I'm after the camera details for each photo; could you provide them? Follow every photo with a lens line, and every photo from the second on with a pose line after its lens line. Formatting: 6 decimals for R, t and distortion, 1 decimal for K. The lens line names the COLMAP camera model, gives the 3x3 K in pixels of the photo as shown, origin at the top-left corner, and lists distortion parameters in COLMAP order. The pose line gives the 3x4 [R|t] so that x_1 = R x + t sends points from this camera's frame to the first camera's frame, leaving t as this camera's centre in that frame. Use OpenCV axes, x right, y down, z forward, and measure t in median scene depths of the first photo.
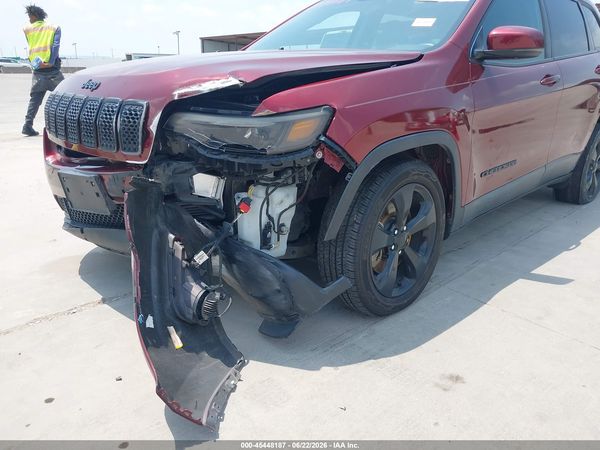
lens RADIAL K [[486.3, 0, 316.6], [0, 486.3, 224.4], [0, 0, 1]] dist [0.008922, -0.011113]
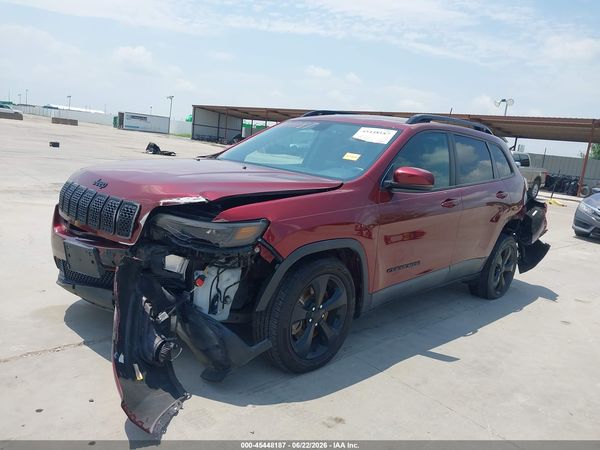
lens RADIAL K [[481.9, 0, 318.5], [0, 481.9, 232.7], [0, 0, 1]] dist [-0.001359, -0.005517]
pose [[0.993874, 0.096266, 0.054285, 0.094604], [-0.088563, 0.987572, -0.129842, -0.024273], [-0.066109, 0.124239, 0.990048, -0.384801]]
